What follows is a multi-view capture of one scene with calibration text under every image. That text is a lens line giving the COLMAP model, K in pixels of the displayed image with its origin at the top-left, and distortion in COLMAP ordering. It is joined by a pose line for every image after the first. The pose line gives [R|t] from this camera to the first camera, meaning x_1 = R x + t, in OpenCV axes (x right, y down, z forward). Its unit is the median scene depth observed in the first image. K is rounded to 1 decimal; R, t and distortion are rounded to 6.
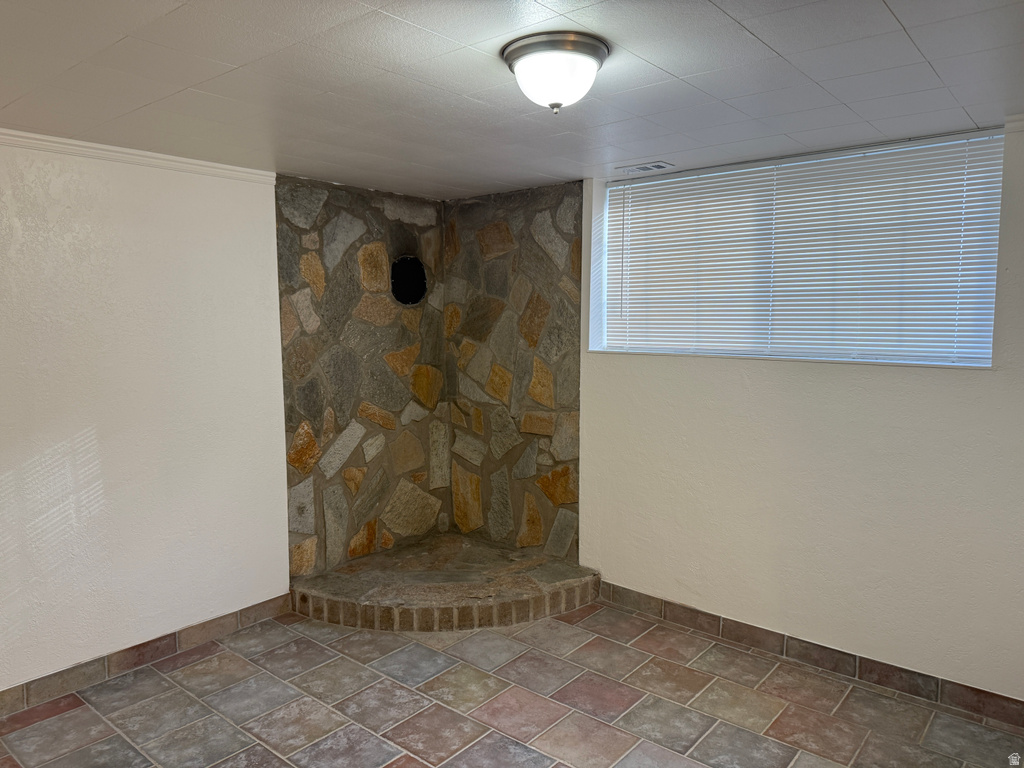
lens RADIAL K [[727.3, 0, 508.1], [0, 727.3, 382.9], [0, 0, 1]] dist [0.051290, -0.065719]
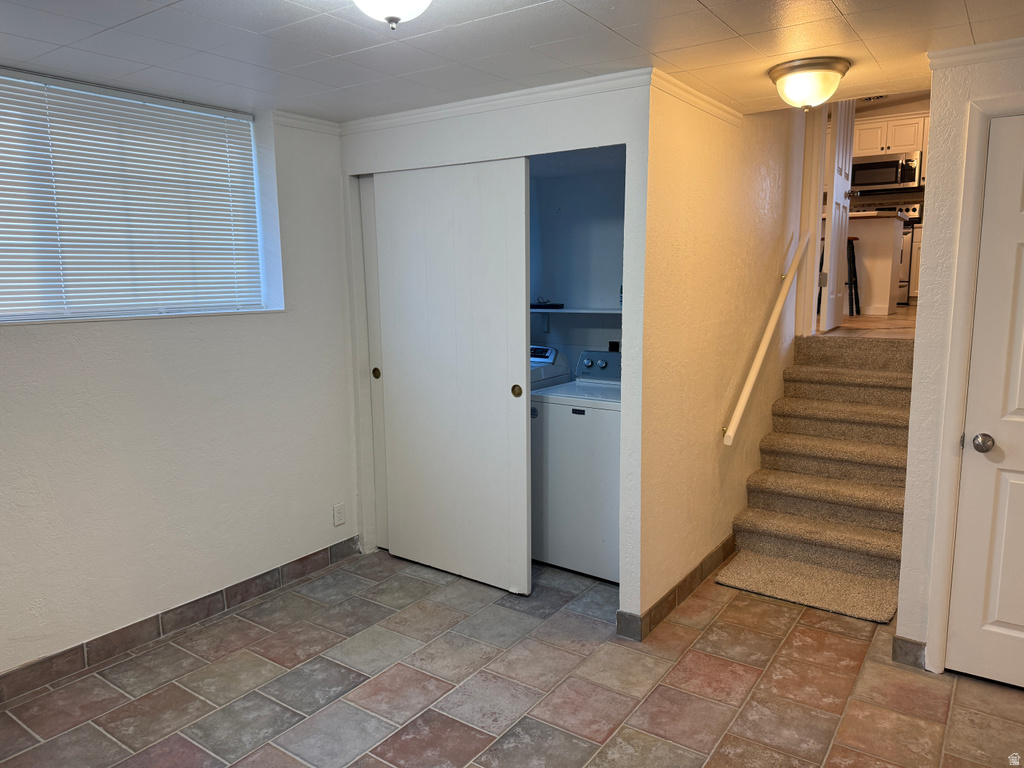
lens RADIAL K [[727.3, 0, 508.1], [0, 727.3, 382.9], [0, 0, 1]] dist [0.051290, -0.065719]
pose [[-0.073632, -0.146193, 0.986512, -0.577955], [0.107497, 0.982270, 0.153588, -0.044250], [-0.991475, 0.117356, -0.056611, 0.627232]]
